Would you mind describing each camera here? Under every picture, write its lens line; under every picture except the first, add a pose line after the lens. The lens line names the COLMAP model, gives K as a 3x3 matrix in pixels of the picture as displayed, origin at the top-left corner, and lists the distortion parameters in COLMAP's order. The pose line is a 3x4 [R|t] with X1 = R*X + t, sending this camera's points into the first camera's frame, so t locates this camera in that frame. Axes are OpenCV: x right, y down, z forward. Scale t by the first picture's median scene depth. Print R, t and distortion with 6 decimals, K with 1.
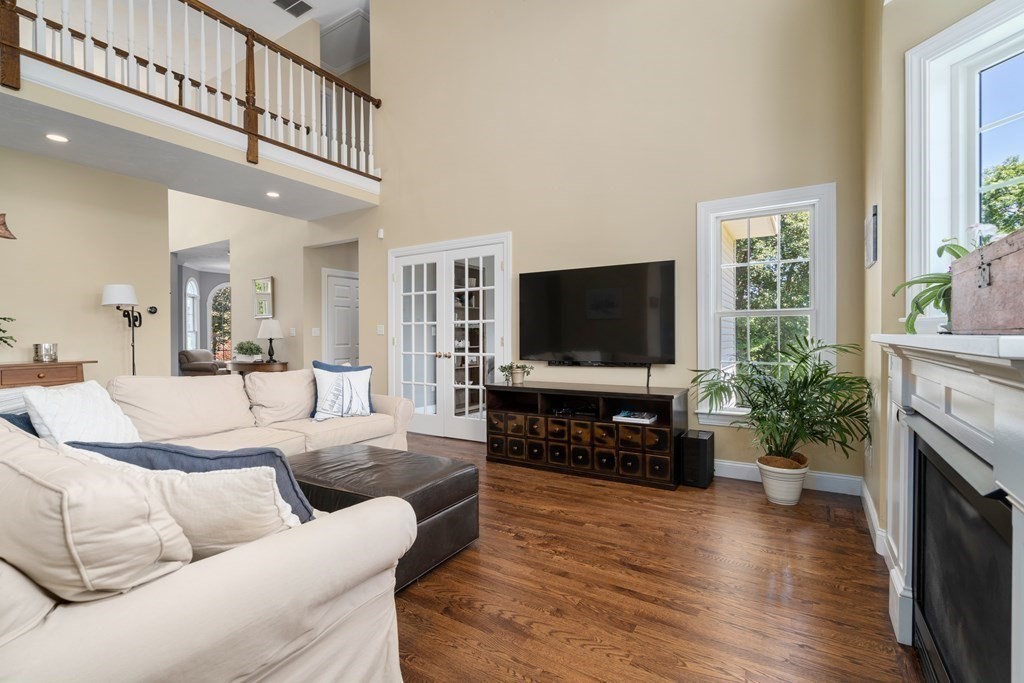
lens RADIAL K [[470.8, 0, 516.3], [0, 470.8, 341.3], [0, 0, 1]] dist [-0.001636, -0.000111]
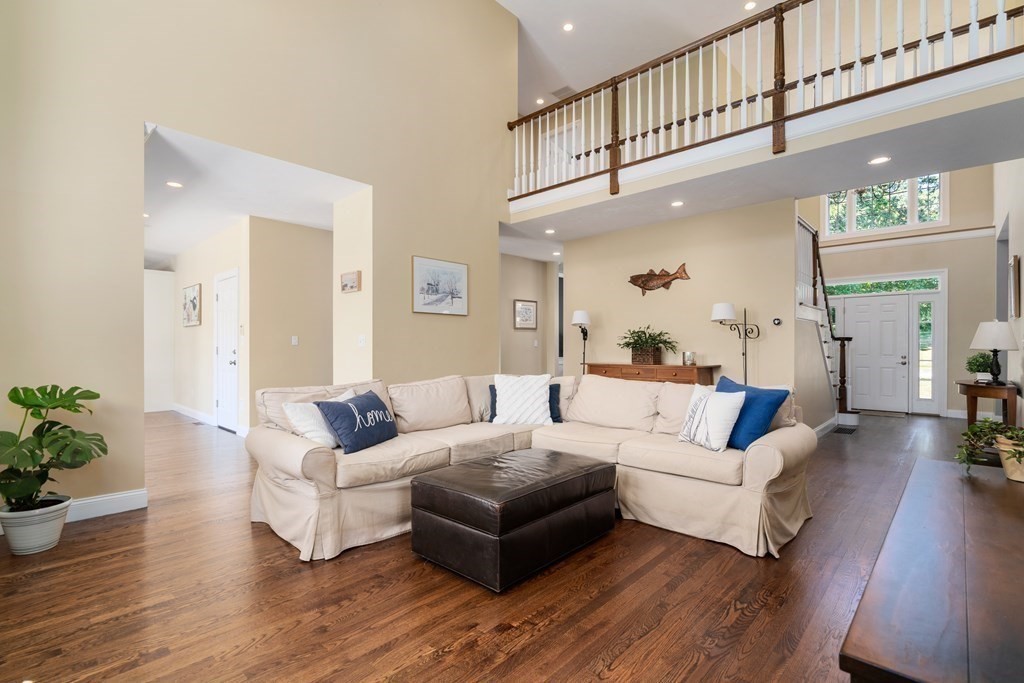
lens RADIAL K [[470.8, 0, 508.5], [0, 470.8, 349.3], [0, 0, 1]] dist [-0.001636, -0.000111]
pose [[-0.204649, 0.004983, -0.978823, 0.872886], [-0.009187, 0.999933, 0.007012, -0.015036], [0.978792, 0.010428, -0.204590, 1.426865]]
